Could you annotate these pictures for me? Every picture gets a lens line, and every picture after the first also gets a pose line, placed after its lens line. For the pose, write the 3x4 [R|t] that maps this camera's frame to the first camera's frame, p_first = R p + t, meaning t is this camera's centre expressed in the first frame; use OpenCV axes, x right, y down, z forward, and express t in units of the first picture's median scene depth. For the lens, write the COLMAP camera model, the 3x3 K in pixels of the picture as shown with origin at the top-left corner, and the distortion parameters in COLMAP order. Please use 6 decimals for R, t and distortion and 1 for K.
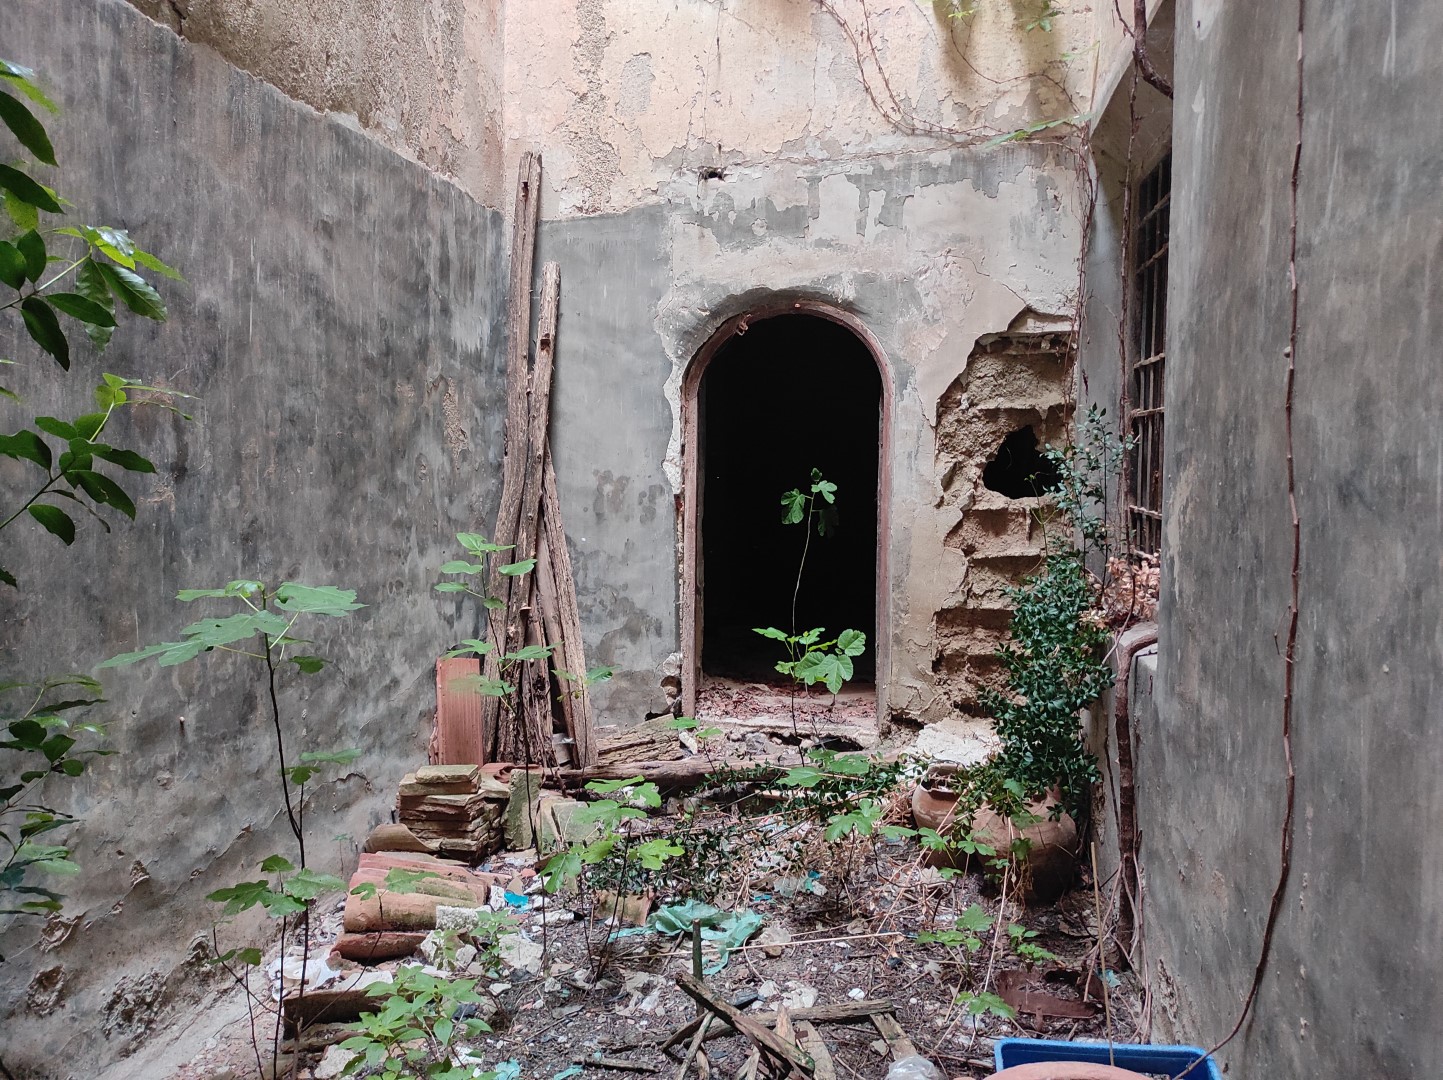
lens RADIAL K [[1076.3, 0, 713.4], [0, 1076.3, 528.2], [0, 0, 1]] dist [0.037057, -0.020375]
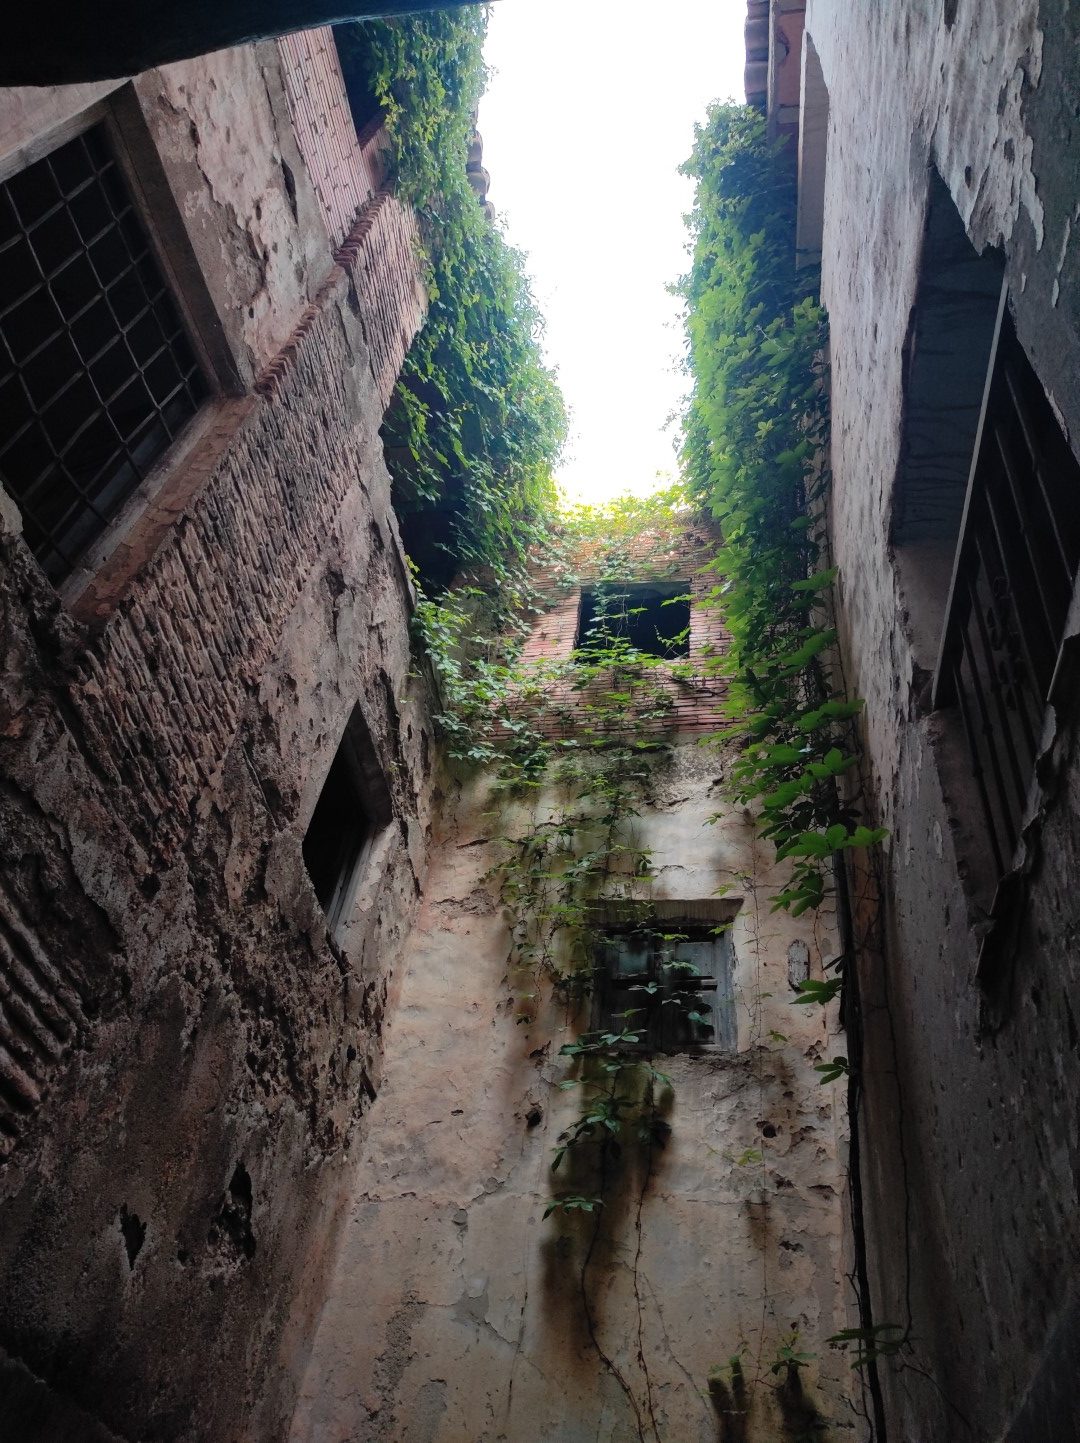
lens RADIAL K [[1076.3, 0, 537.8], [0, 1076.3, 713.1], [0, 0, 1]] dist [0.037057, -0.020375]
pose [[0.988464, 0.147665, -0.033669, -0.034122], [-0.121321, 0.638916, -0.759649, -0.063933], [-0.090662, 0.754971, 0.649461, -0.222629]]
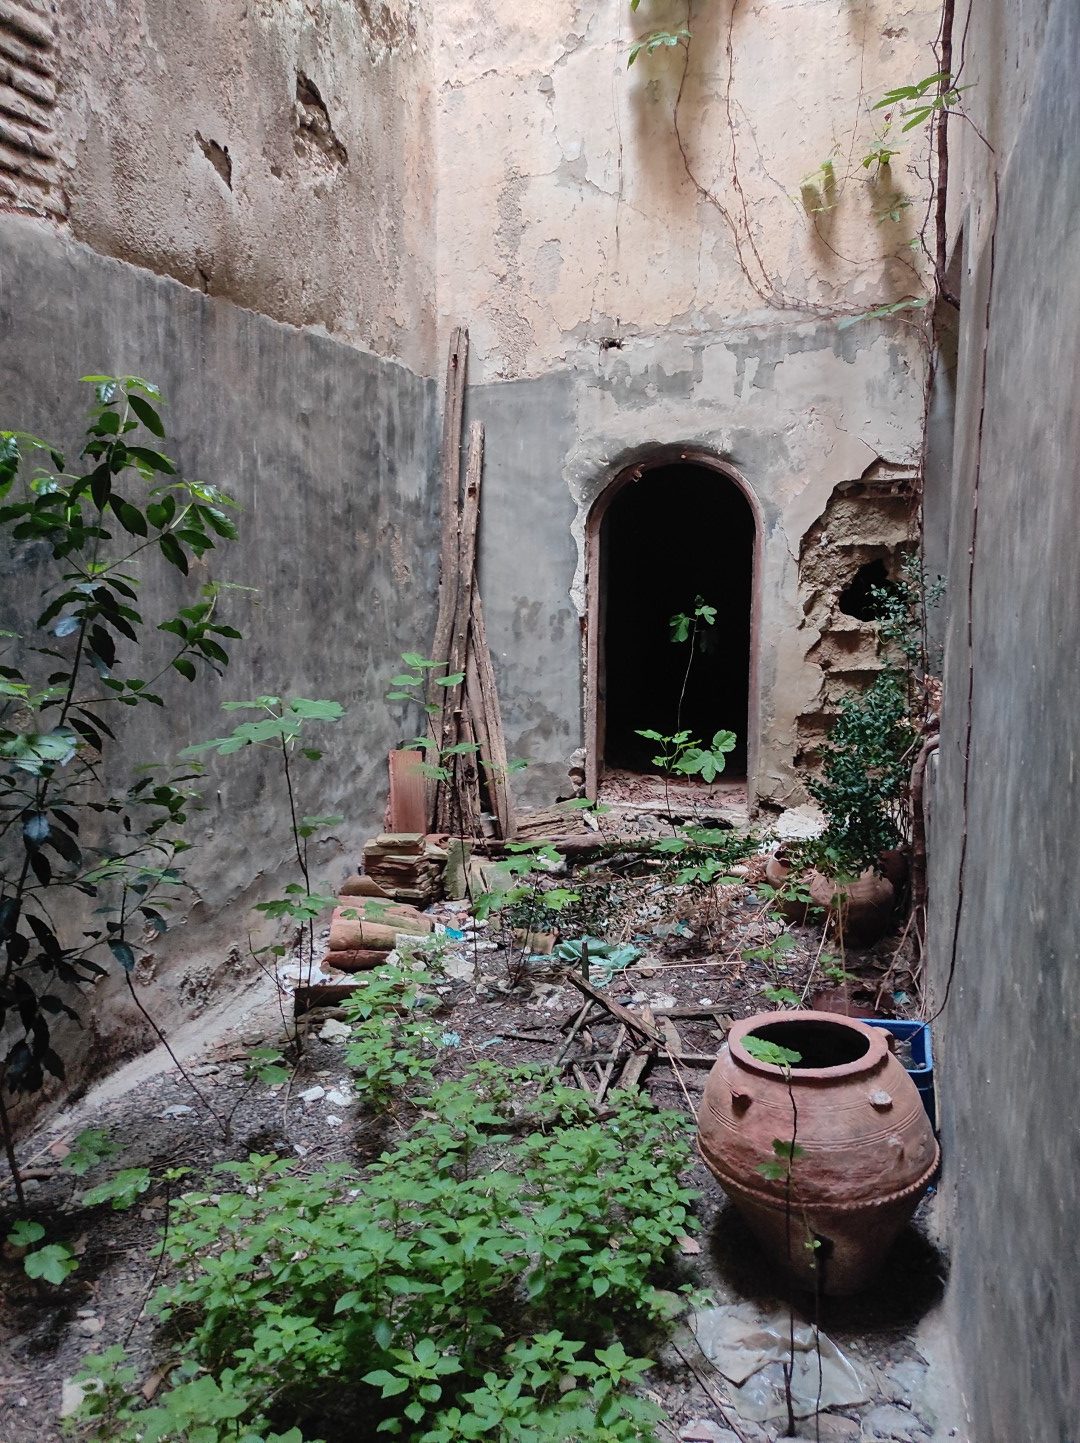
lens RADIAL K [[1076.3, 0, 534.3], [0, 1076.3, 717.9], [0, 0, 1]] dist [0.037057, -0.020375]
pose [[0.995224, 0.006630, -0.097387, 0.036168], [0.002021, 0.996077, 0.088463, -0.029805], [0.097592, -0.088237, 0.991307, -0.236700]]
